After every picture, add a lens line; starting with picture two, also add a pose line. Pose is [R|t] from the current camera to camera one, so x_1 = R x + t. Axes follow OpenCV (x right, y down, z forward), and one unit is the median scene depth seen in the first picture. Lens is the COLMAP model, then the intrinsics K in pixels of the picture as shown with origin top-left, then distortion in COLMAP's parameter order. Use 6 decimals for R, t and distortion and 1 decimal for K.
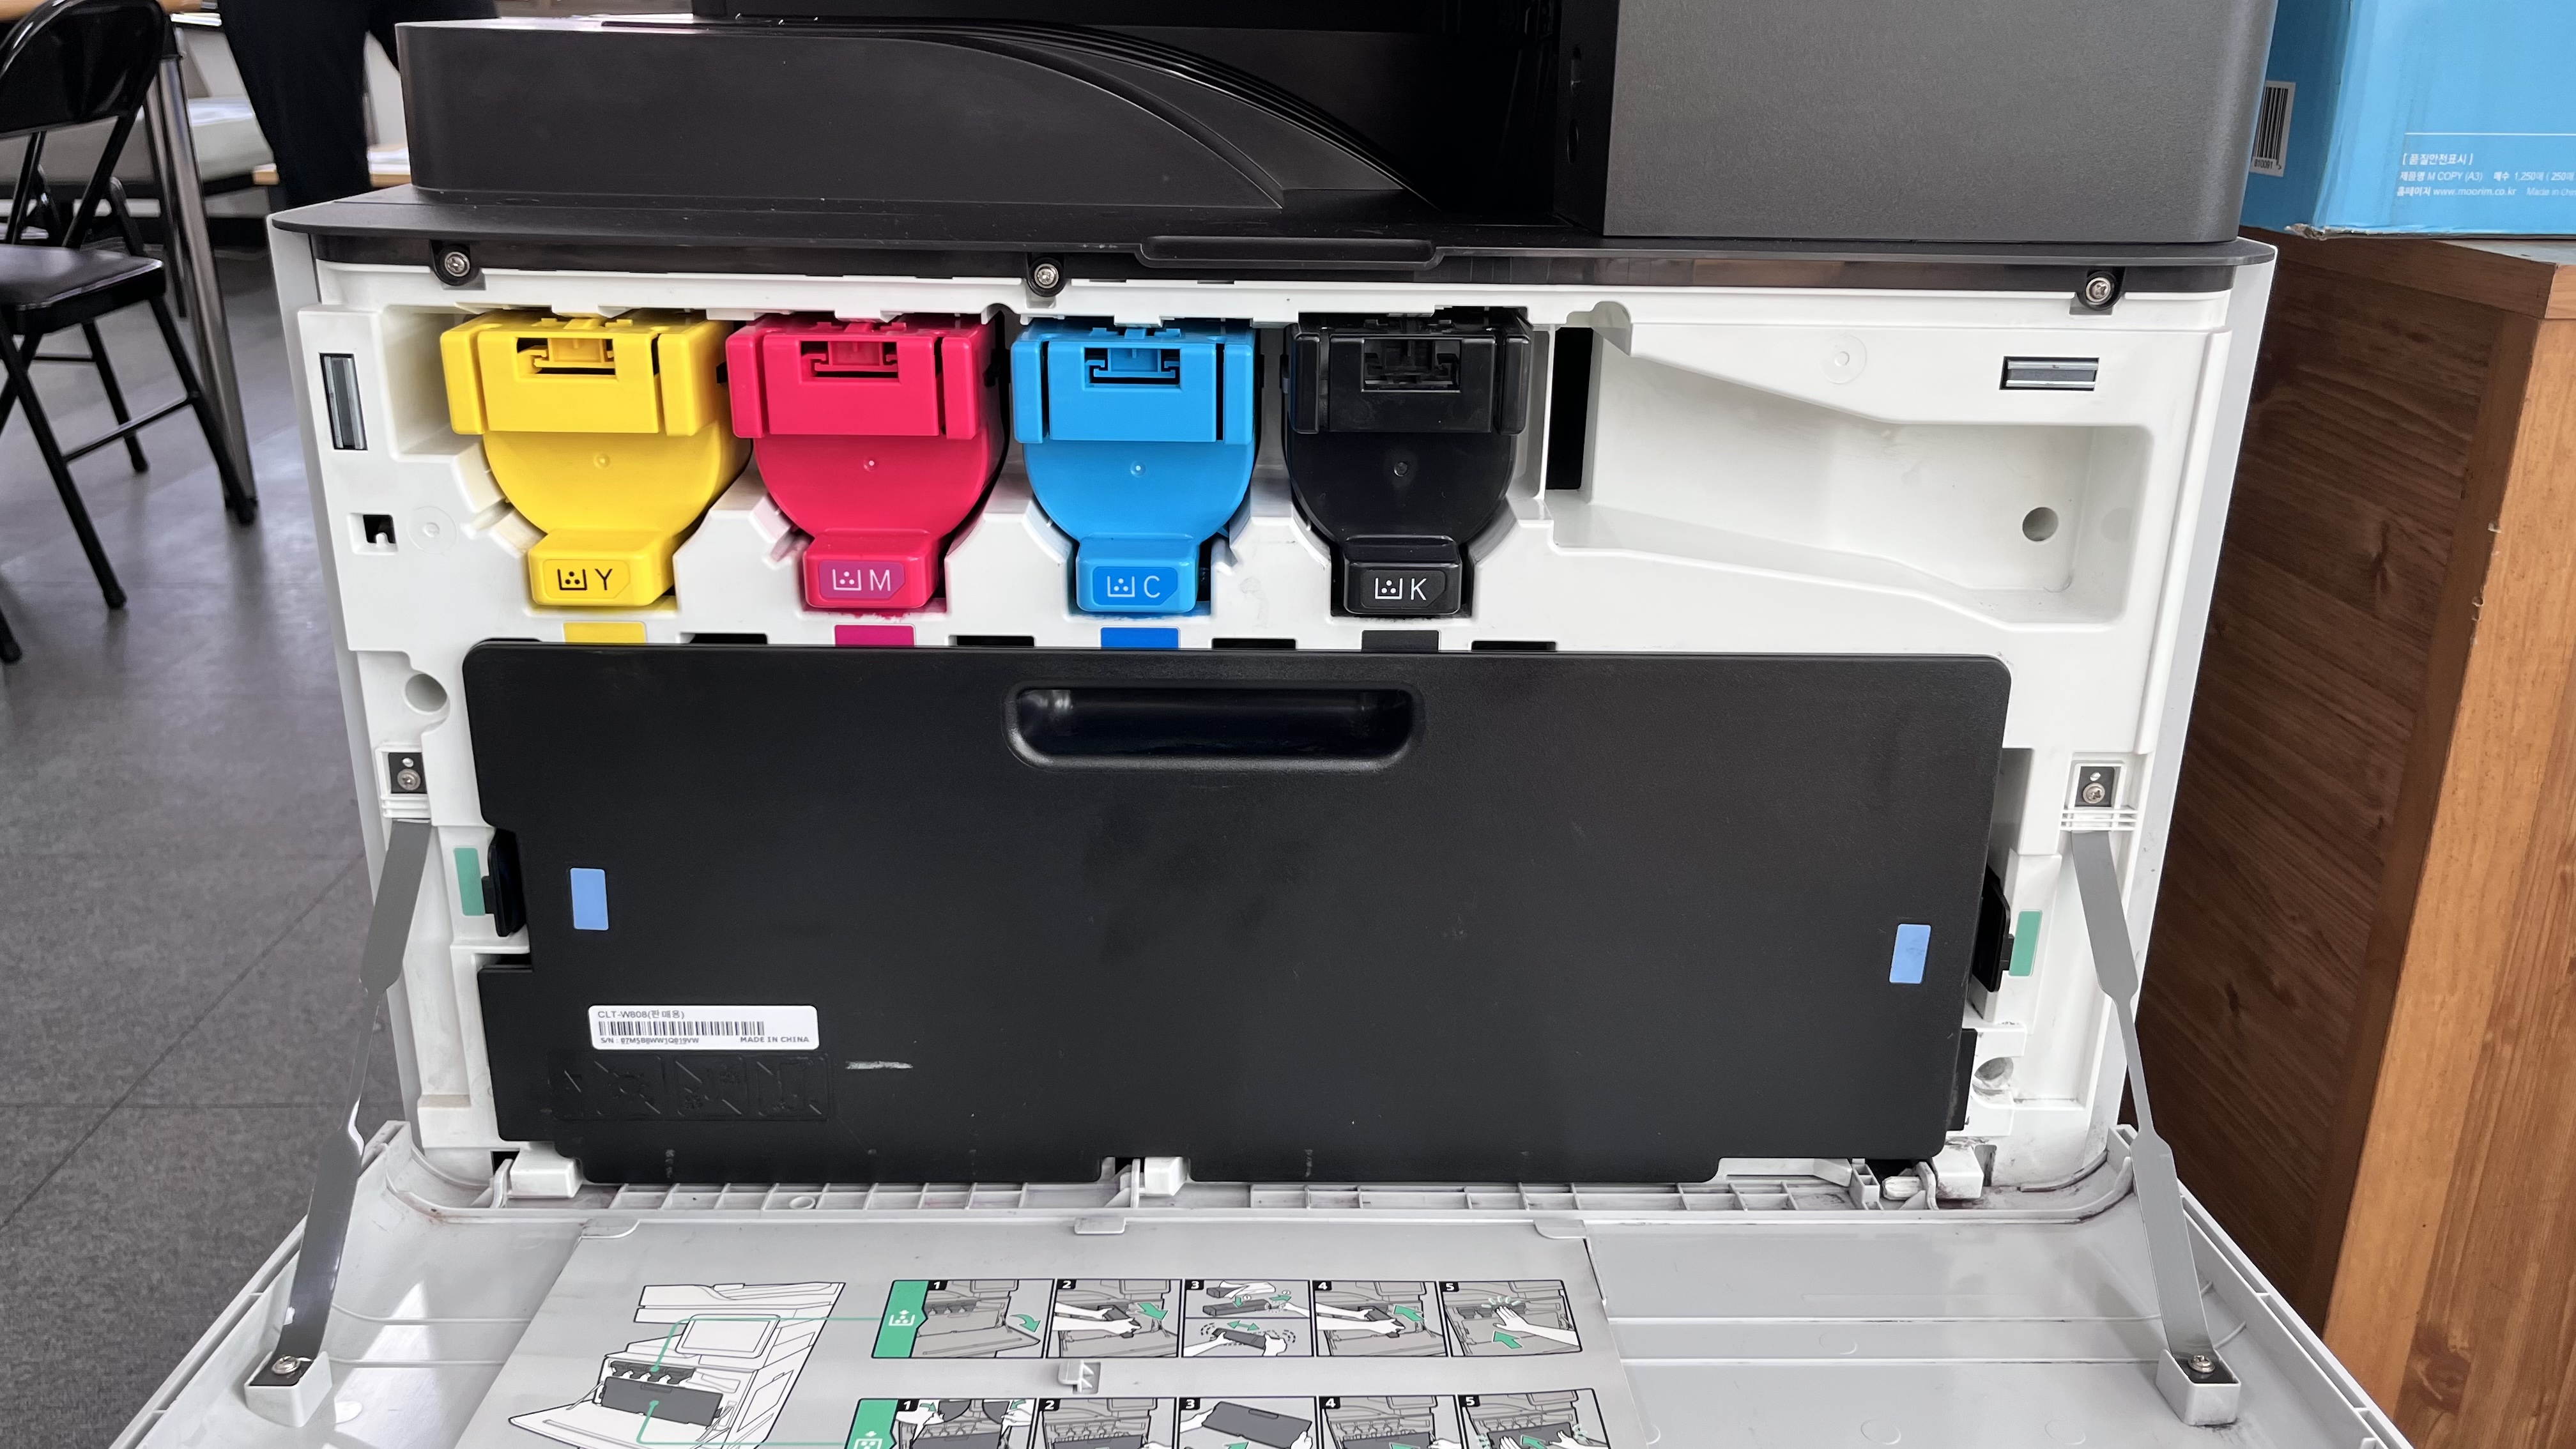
lens RADIAL K [[1969.3, 0, 1290.3], [0, 1969.3, 740.4], [0, 0, 1]] dist [-0.006207, -0.004275]
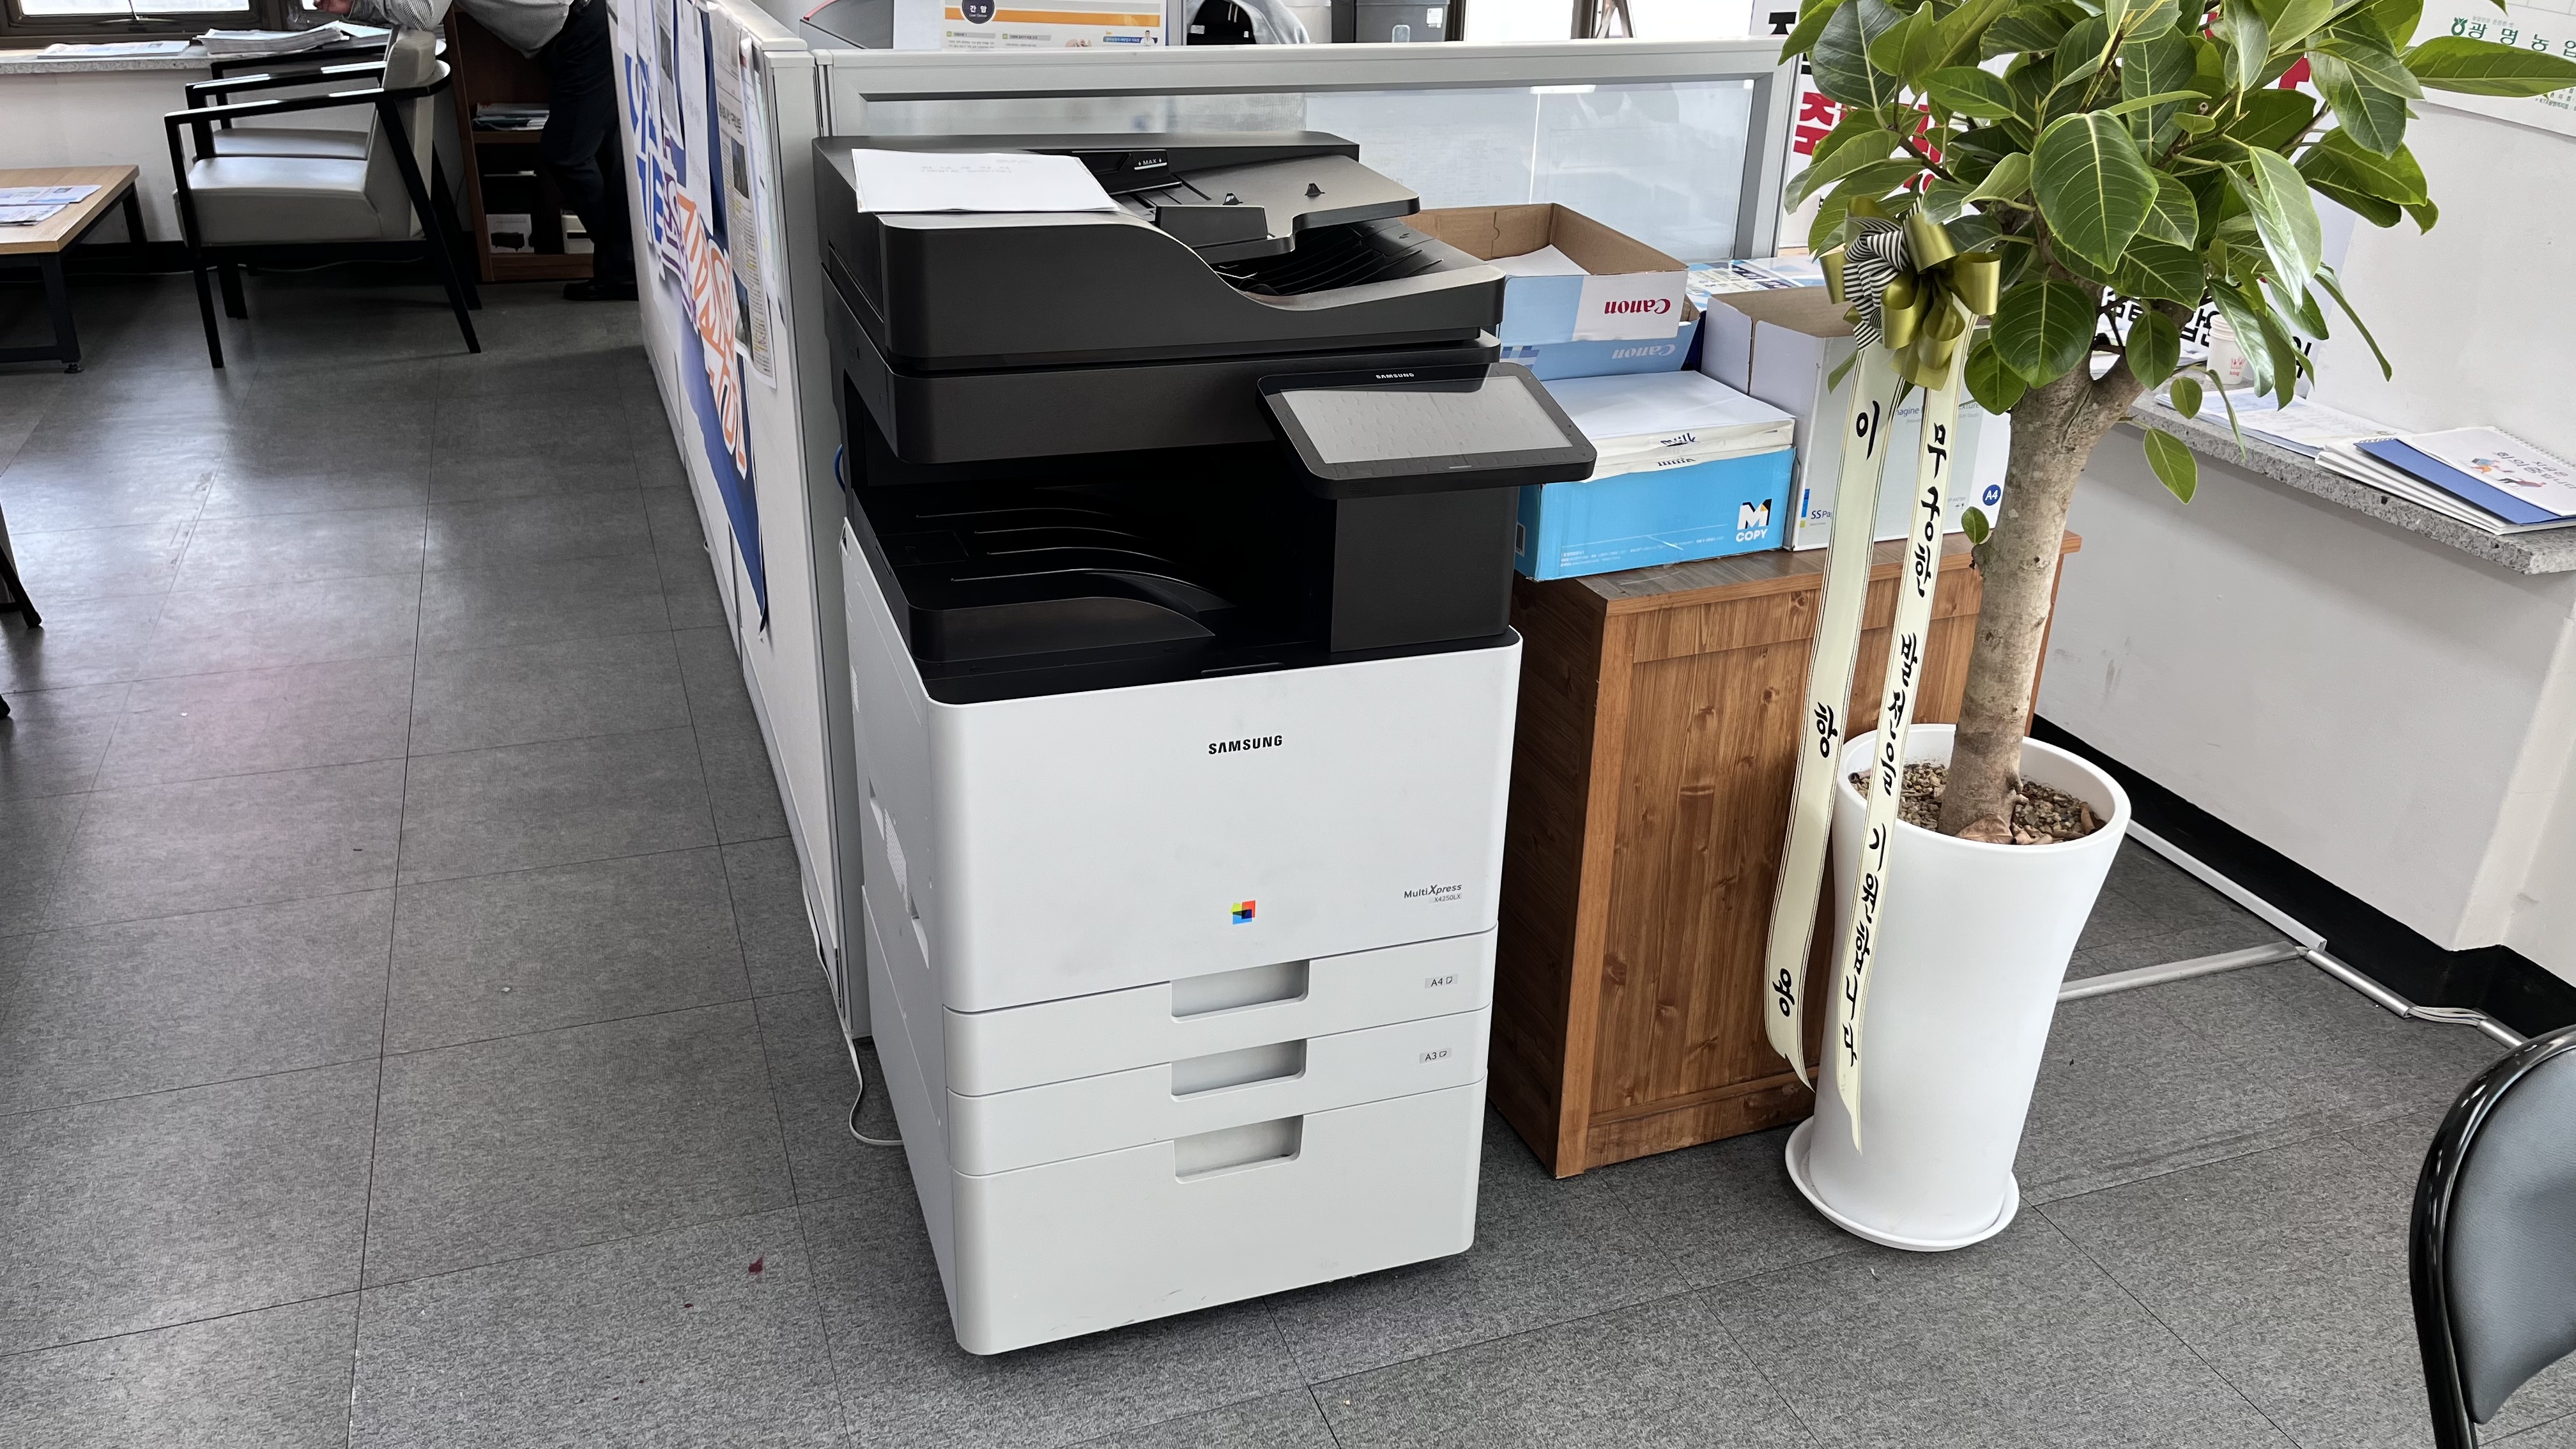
lens RADIAL K [[1969.3, 0, 1281.8], [0, 1969.3, 723.1], [0, 0, 1]] dist [-0.006207, -0.004275]
pose [[0.944556, -0.115178, 0.307486, -0.713053], [0.093949, 0.992109, 0.083024, -0.313898], [-0.314622, -0.049532, 0.947924, -1.565662]]
